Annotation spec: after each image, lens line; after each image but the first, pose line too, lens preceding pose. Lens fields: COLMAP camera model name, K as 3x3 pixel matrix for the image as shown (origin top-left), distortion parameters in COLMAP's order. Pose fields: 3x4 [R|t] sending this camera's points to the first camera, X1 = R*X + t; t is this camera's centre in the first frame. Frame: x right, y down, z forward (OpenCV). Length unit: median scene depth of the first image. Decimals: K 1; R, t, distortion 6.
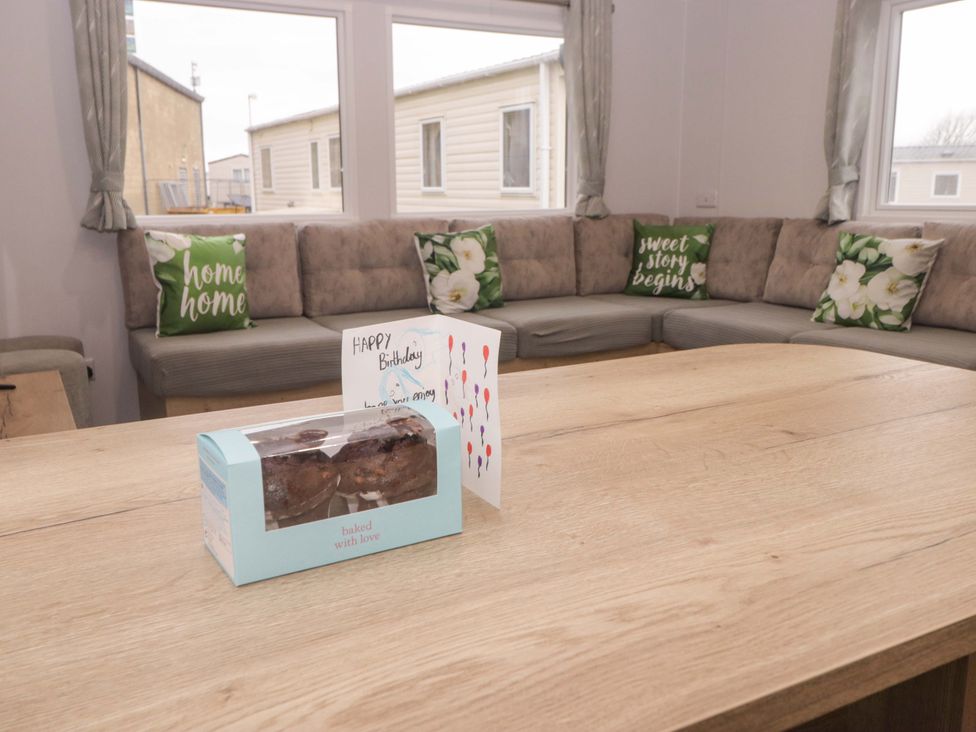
lens RADIAL K [[845.9, 0, 488.0], [0, 845.9, 366.0], [0, 0, 1]] dist [0.004129, -0.003900]
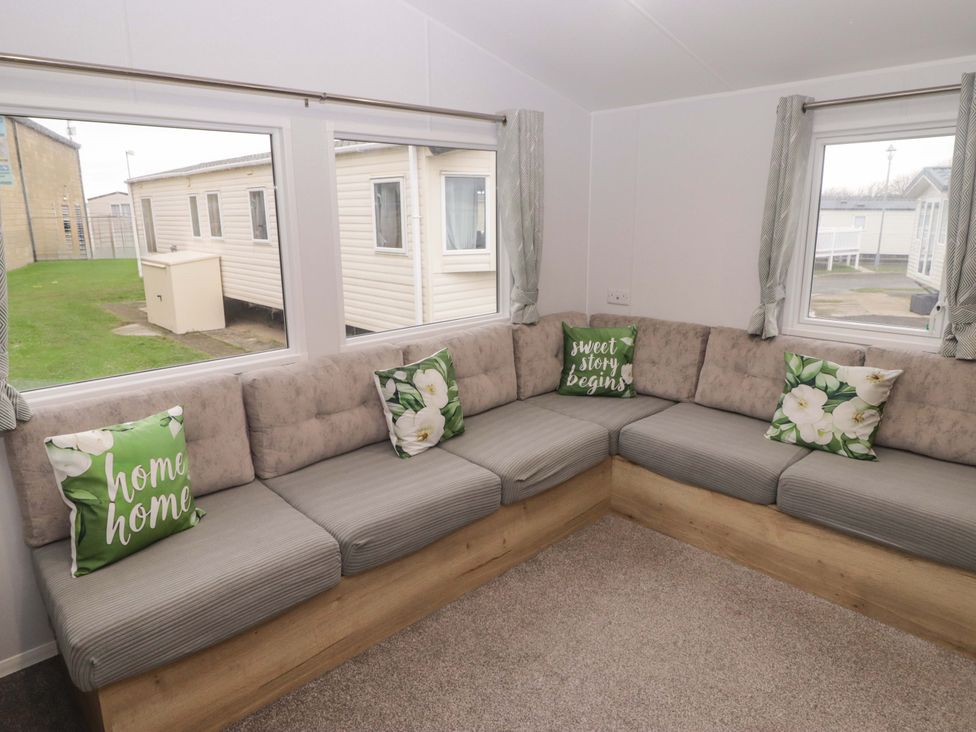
lens RADIAL K [[616.4, 0, 484.3], [0, 616.4, 357.7], [0, 0, 1]] dist [-0.001305, -0.005012]
pose [[0.969474, -0.060294, 0.237666, -0.127478], [0.055103, 0.998076, 0.028432, -0.181963], [-0.238923, -0.014468, 0.970931, 0.315555]]
